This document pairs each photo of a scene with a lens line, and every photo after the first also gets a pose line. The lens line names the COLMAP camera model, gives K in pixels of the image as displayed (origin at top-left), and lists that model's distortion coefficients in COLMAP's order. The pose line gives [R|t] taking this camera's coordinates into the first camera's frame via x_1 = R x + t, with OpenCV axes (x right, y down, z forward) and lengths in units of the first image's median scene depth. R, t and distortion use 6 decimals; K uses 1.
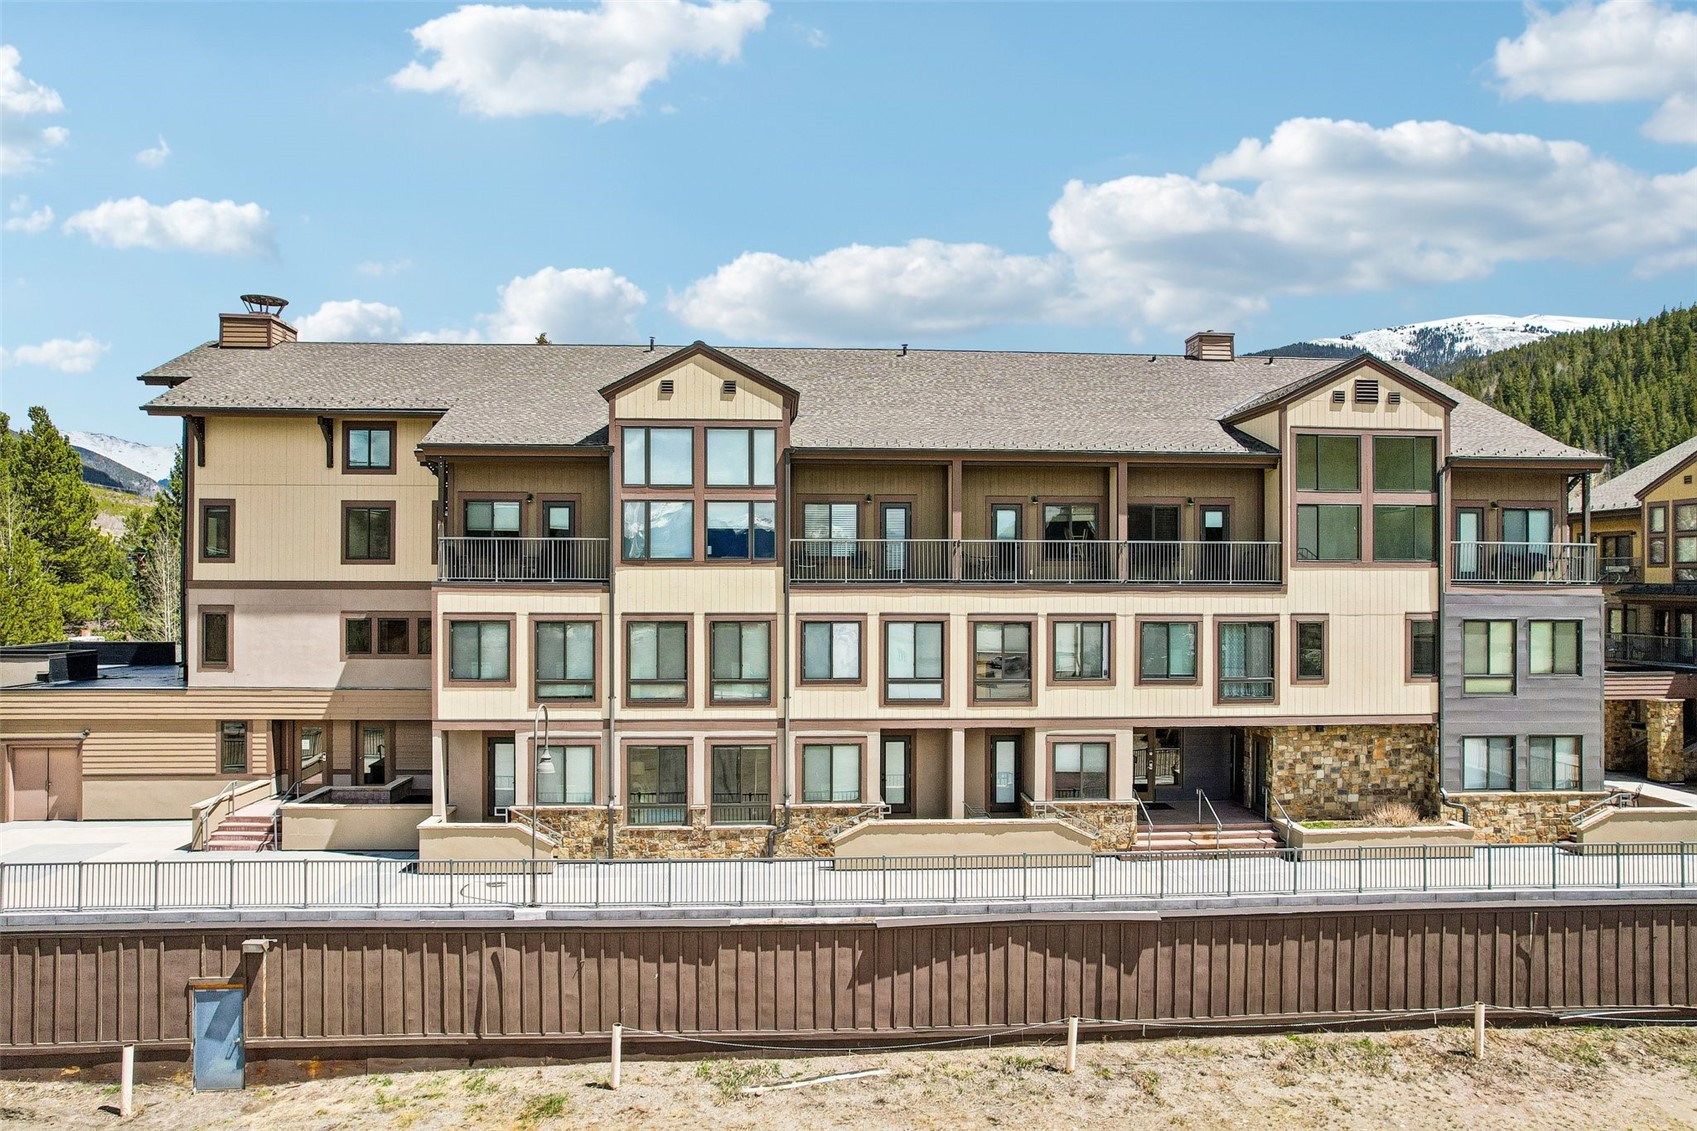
lens RADIAL K [[1053.6, 0, 848.5], [0, 1053.6, 565.5], [0, 0, 1]] dist [-0.071453, 0.064232]
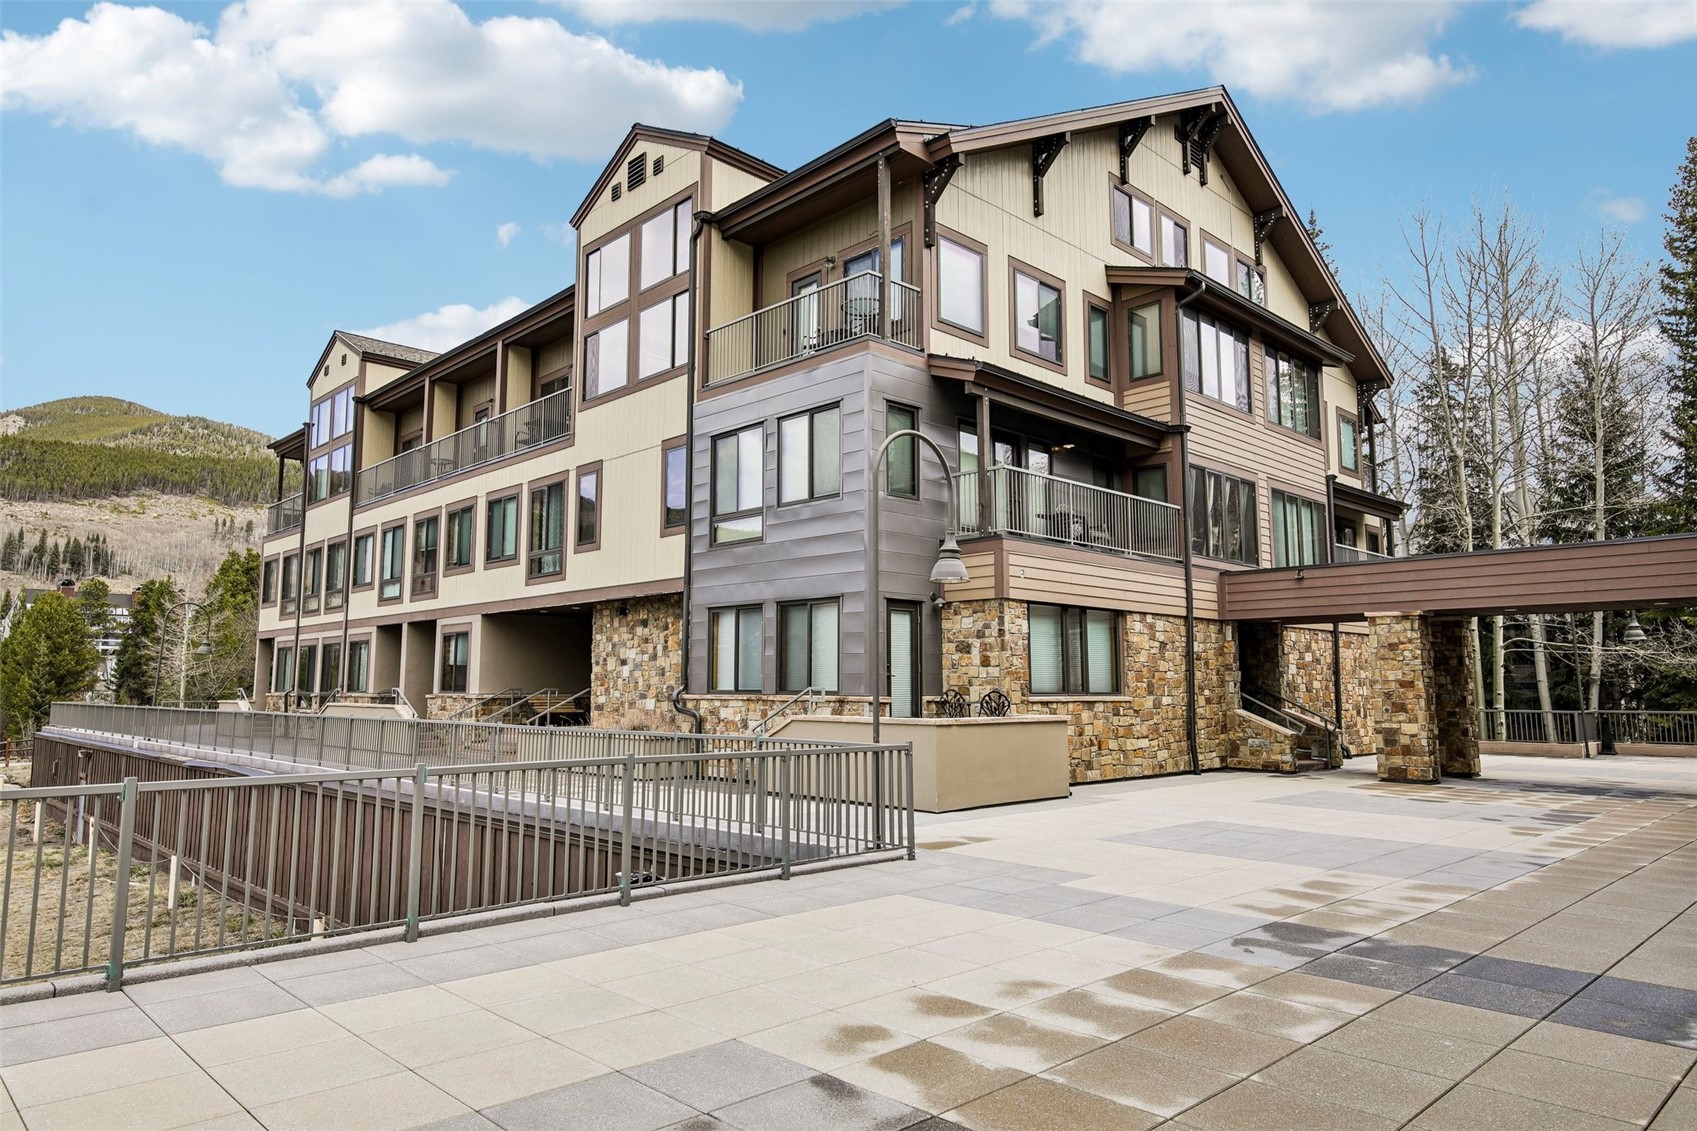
lens RADIAL K [[1061.5, 0, 848.5], [0, 1061.5, 565.5], [0, 0, 1]] dist [-0.001122, 0.000002]
pose [[0.639176, -0.095073, -0.763161, 1.203340], [0.007906, 0.993089, -0.117096, 0.224382], [0.769020, 0.068811, 0.635510, 0.649968]]
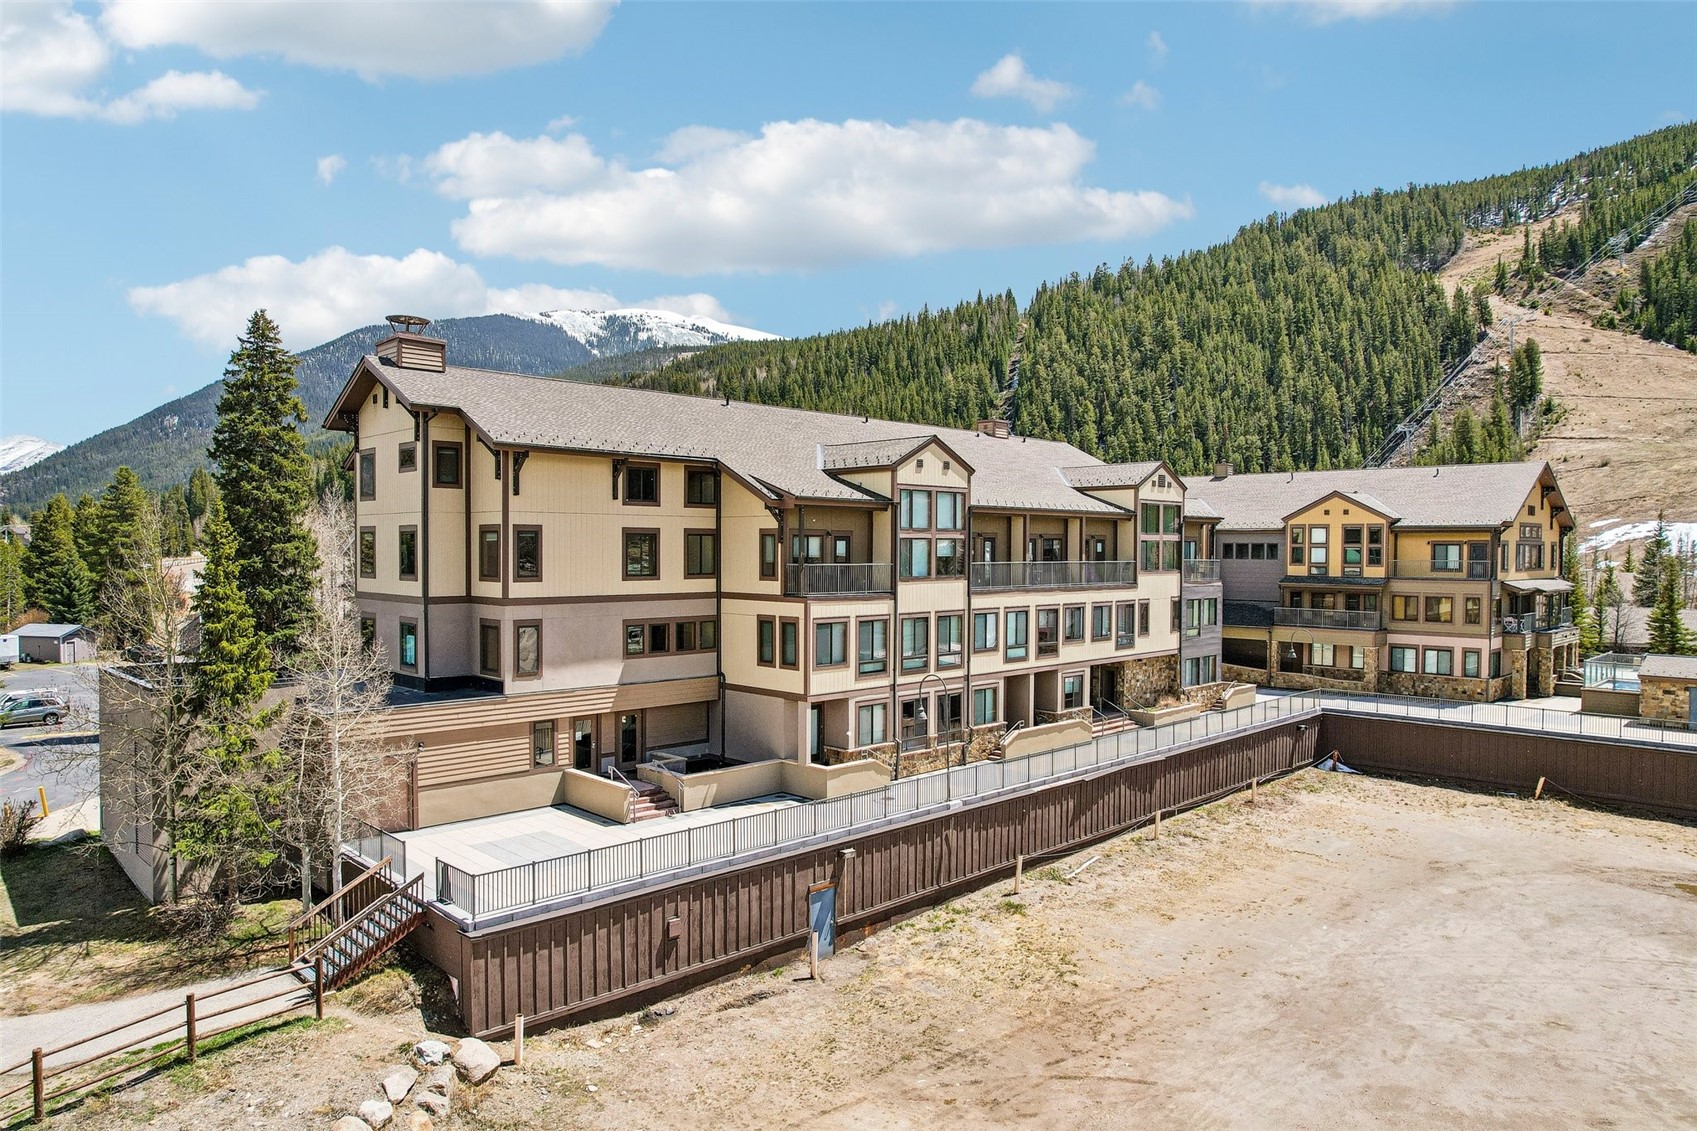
lens RADIAL K [[1047.4, 0, 848.5], [0, 1047.4, 565.5], [0, 0, 1]] dist [-0.025469, 0.000991]
pose [[0.761021, -0.010117, 0.648649, -1.199825], [-0.009406, 0.999601, 0.026626, -0.060035], [-0.648660, -0.026364, 0.760622, -0.086101]]
